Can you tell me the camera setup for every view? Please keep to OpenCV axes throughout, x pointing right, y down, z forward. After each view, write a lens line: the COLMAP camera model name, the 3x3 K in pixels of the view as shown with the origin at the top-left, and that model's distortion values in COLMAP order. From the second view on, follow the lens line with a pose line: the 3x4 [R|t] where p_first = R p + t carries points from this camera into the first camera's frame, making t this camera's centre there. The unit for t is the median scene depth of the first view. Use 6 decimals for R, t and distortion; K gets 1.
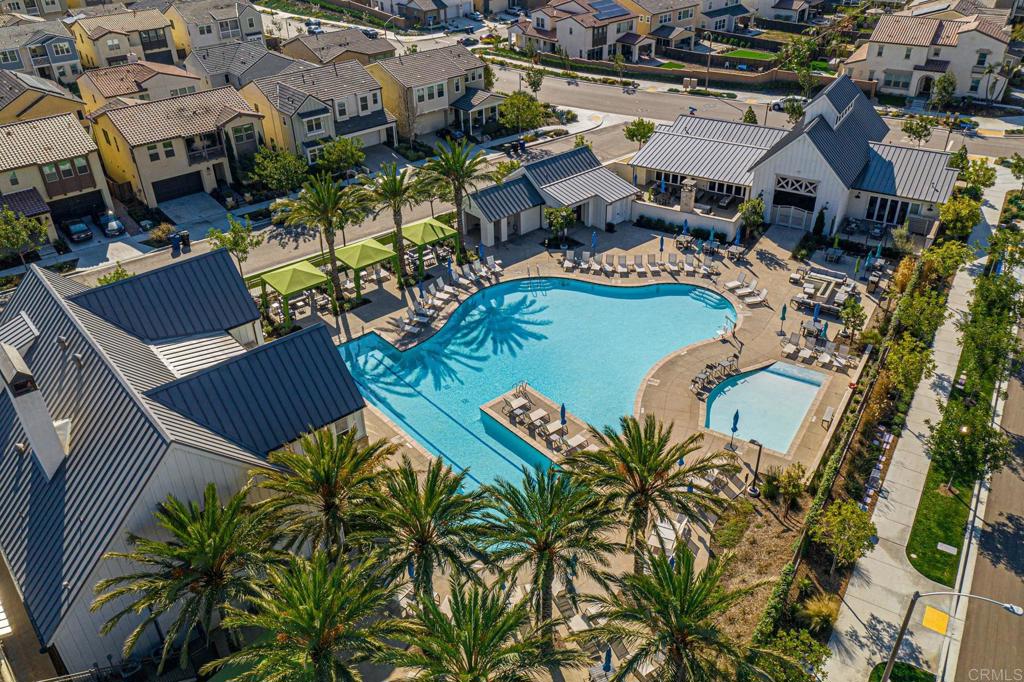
lens RADIAL K [[800.2, 0, 512.0], [0, 800.2, 341.0], [0, 0, 1]] dist [0.007565, 0.003871]
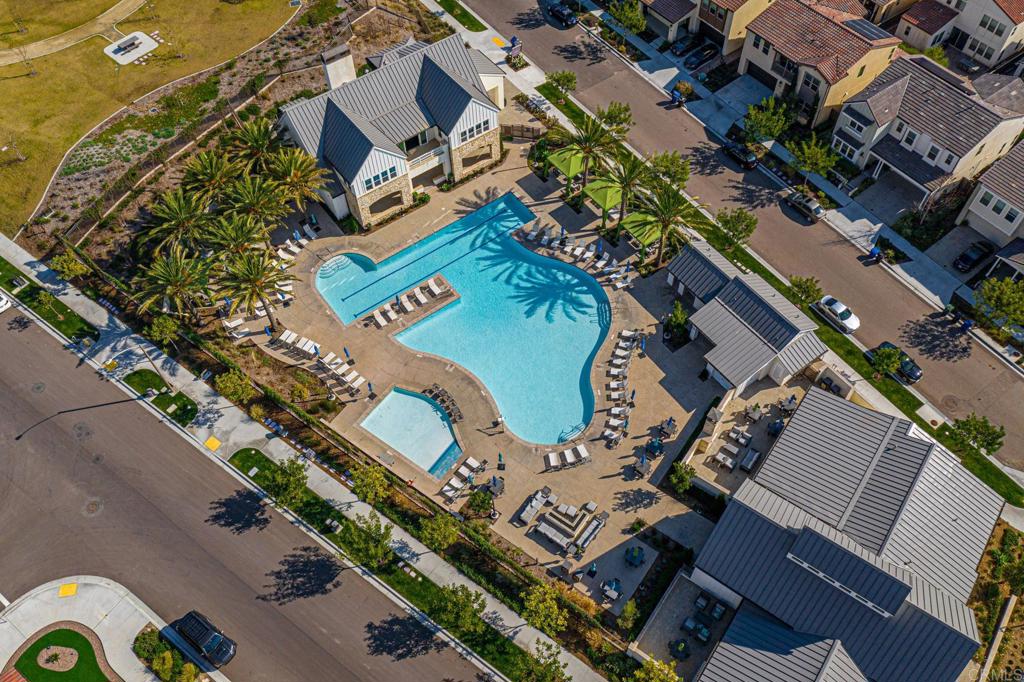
lens RADIAL K [[800.2, 0, 512.0], [0, 800.2, 341.0], [0, 0, 1]] dist [0.007565, 0.003871]
pose [[-0.067394, 0.832313, -0.550193, 0.830877], [-0.526169, 0.438881, 0.728375, -0.966651], [0.847705, 0.338582, 0.408360, 0.455960]]
